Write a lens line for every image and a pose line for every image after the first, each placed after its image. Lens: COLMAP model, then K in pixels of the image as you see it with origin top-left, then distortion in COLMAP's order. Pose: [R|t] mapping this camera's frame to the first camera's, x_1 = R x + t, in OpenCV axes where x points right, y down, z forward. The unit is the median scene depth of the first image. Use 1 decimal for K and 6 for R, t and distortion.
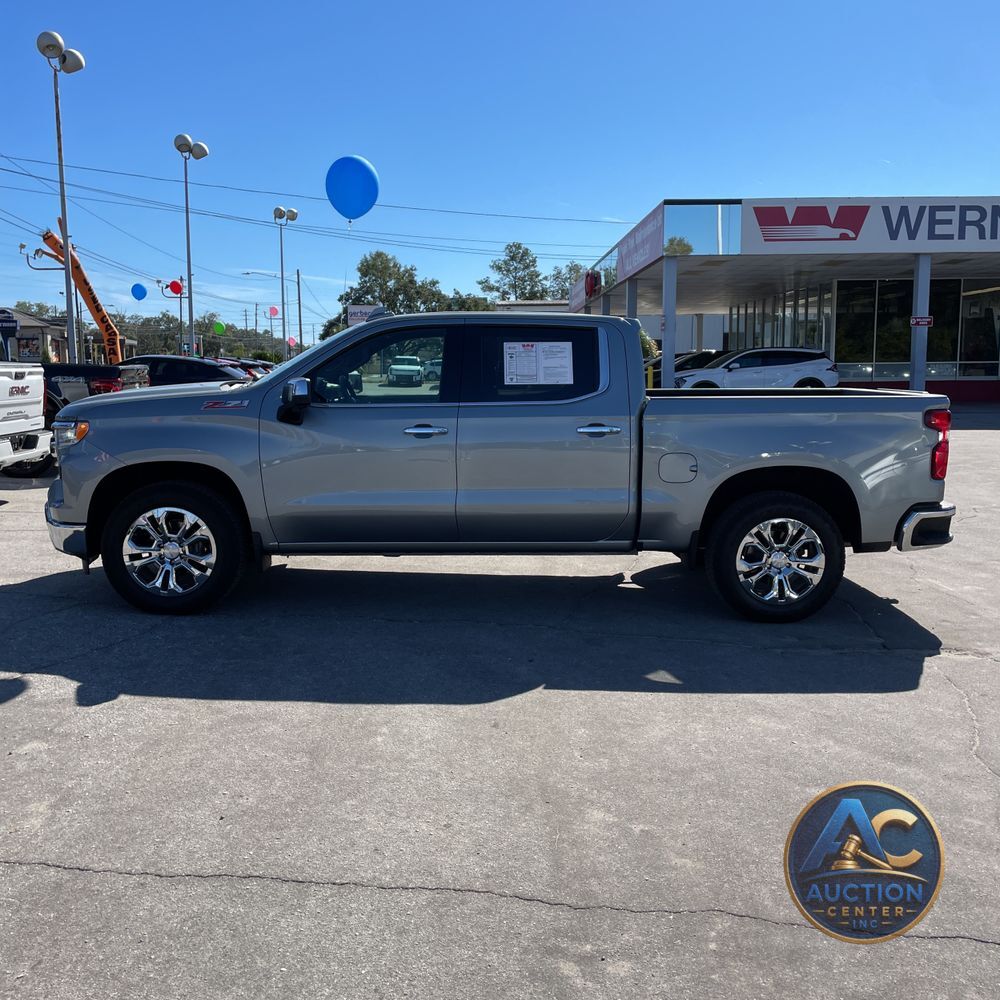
lens RADIAL K [[1017.4, 0, 515.4], [0, 1017.4, 505.0], [0, 0, 1]] dist [0.032560, 0.000000]
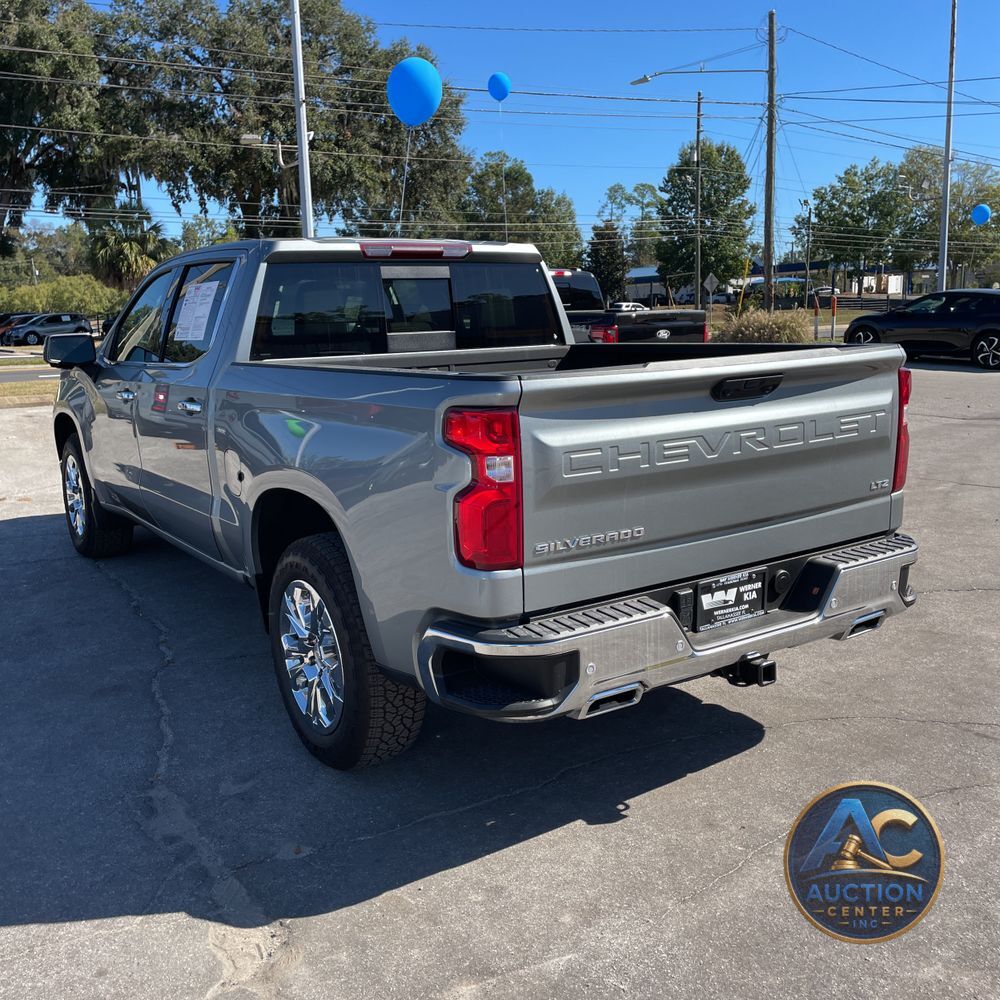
lens RADIAL K [[1017.4, 0, 495.1], [0, 1017.4, 502.8], [0, 0, 1]] dist [0.032560, 0.000000]
pose [[0.522003, 0.132264, -0.842626, 0.209469], [-0.081423, 0.991119, 0.105131, -0.025882], [0.849049, 0.013731, 0.528136, 0.210884]]
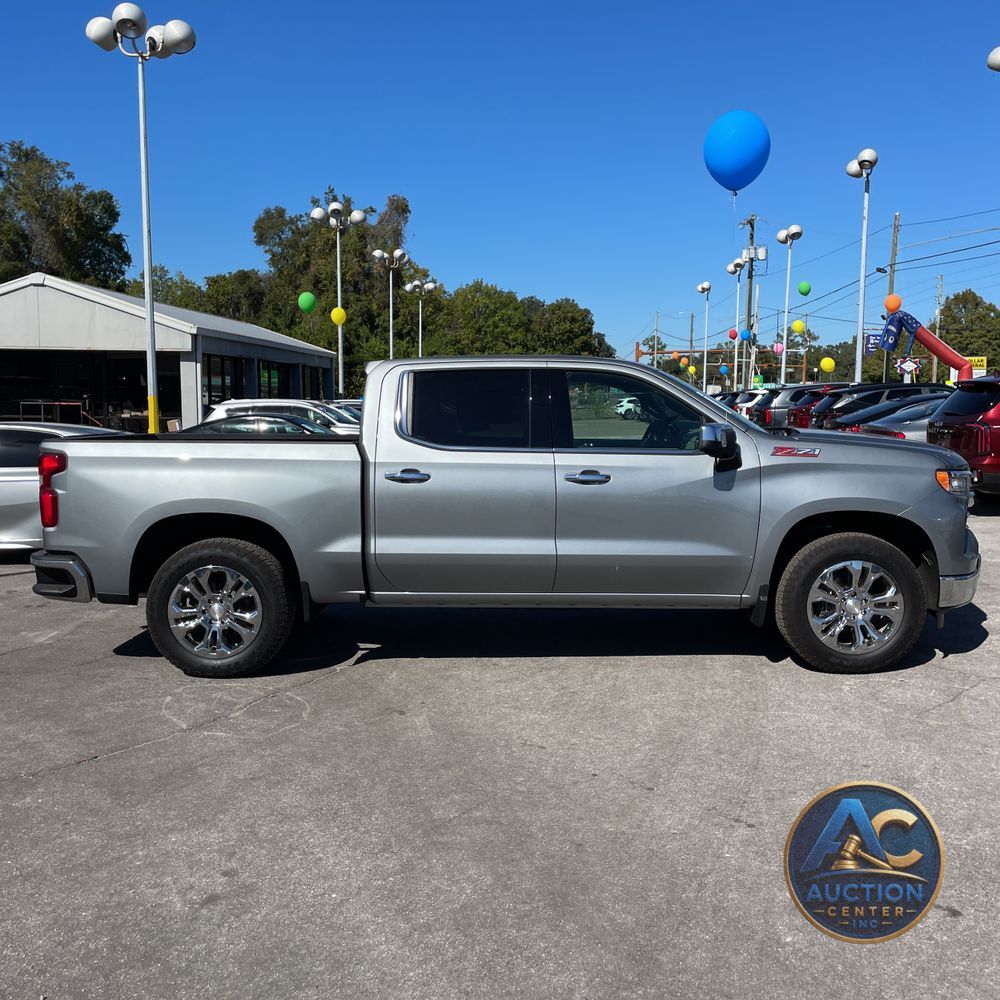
lens RADIAL K [[1017.4, 0, 503.3], [0, 1017.4, 499.4], [0, 0, 1]] dist [0.032560, 0.000000]
pose [[-0.997536, -0.015125, 0.068505, -0.022798], [0.000530, 0.974831, 0.222945, -0.080468], [-0.070152, 0.222432, -0.972421, 0.586979]]
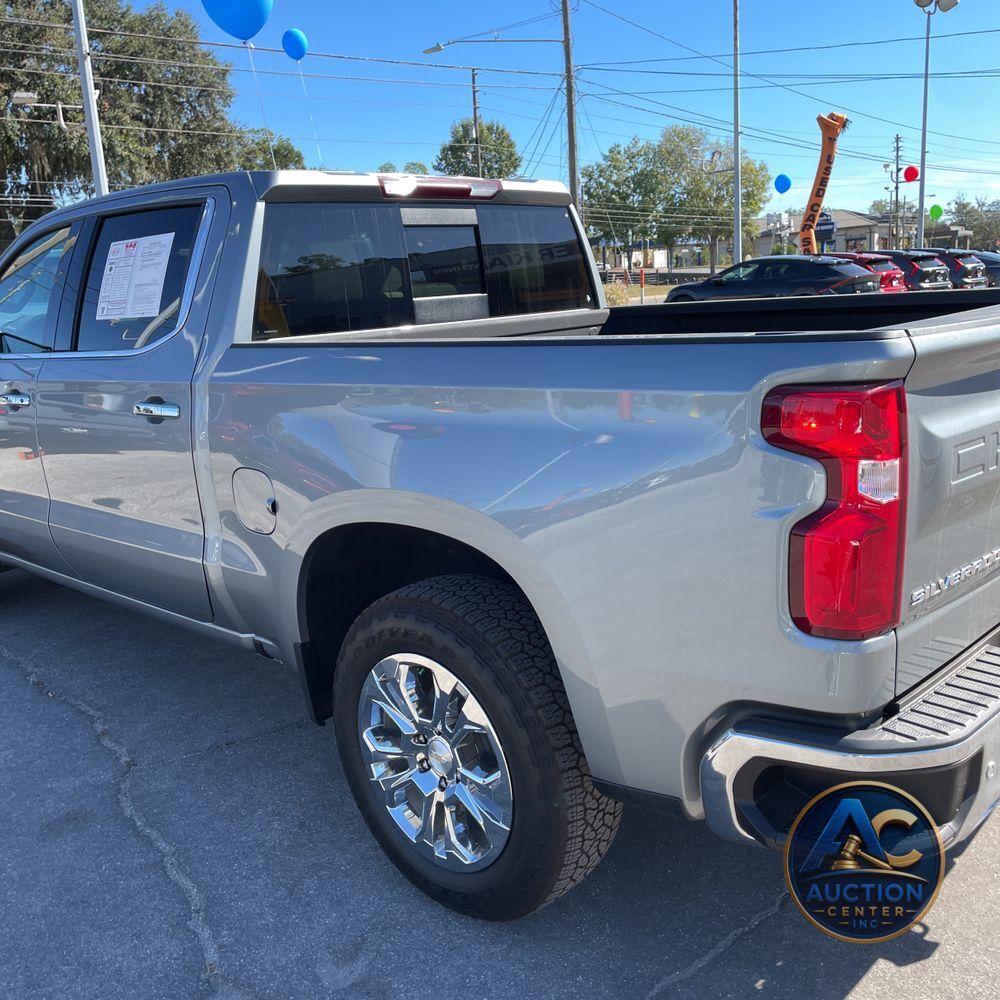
lens RADIAL K [[1017.4, 0, 492.8], [0, 1017.4, 502.1], [0, 0, 1]] dist [0.032560, 0.000000]
pose [[0.693232, 0.101531, -0.713527, 0.146304], [-0.032746, 0.993442, 0.109546, -0.023211], [0.719970, -0.052576, 0.692011, 0.201403]]
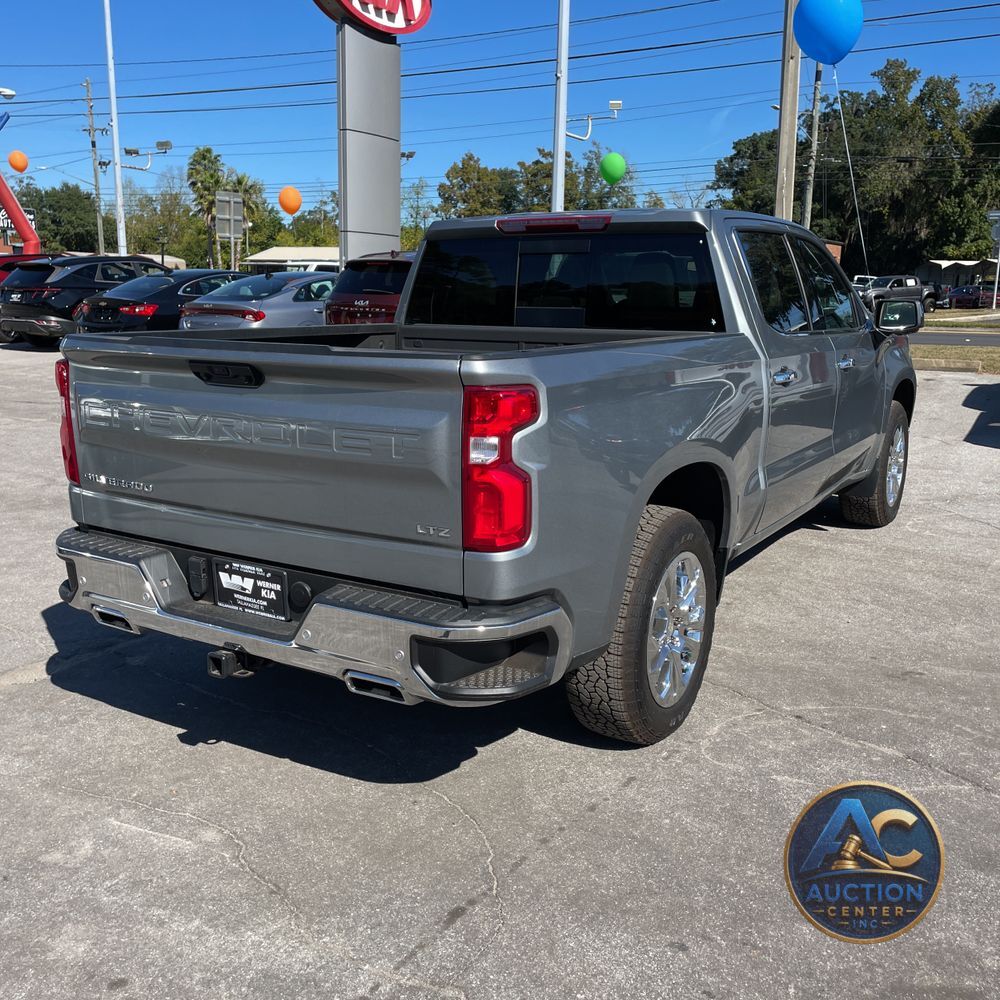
lens RADIAL K [[1017.4, 0, 487.1], [0, 1017.4, 509.2], [0, 0, 1]] dist [0.032560, 0.000000]
pose [[-0.569007, 0.162629, -0.806091, 0.201538], [-0.122303, 0.952611, 0.278522, -0.052670], [0.813187, 0.257068, -0.522152, 0.403252]]
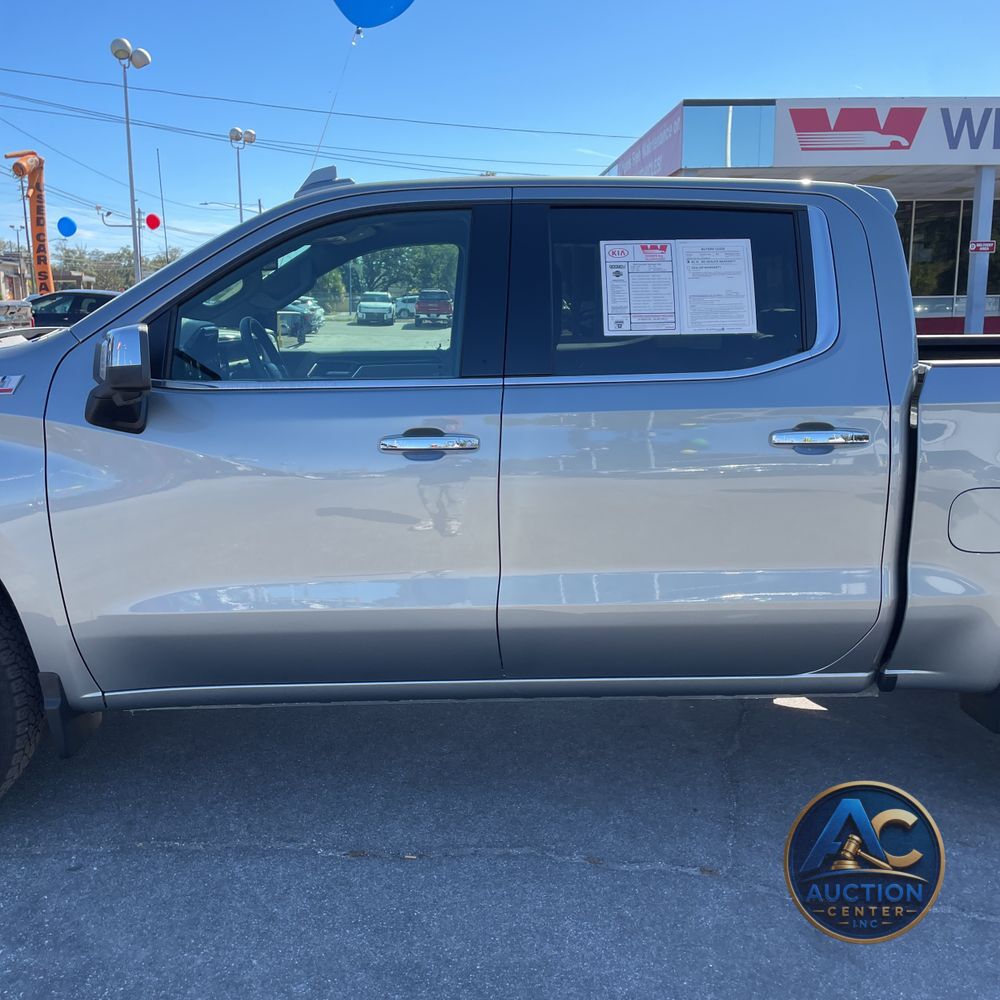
lens RADIAL K [[1017.4, 0, 507.9], [0, 1017.4, 499.8], [0, 0, 1]] dist [0.032560, 0.000000]
pose [[0.999785, -0.006854, 0.019557, -0.016411], [0.005766, 0.998463, 0.055115, -0.018865], [-0.019905, -0.054990, 0.998288, 0.145625]]
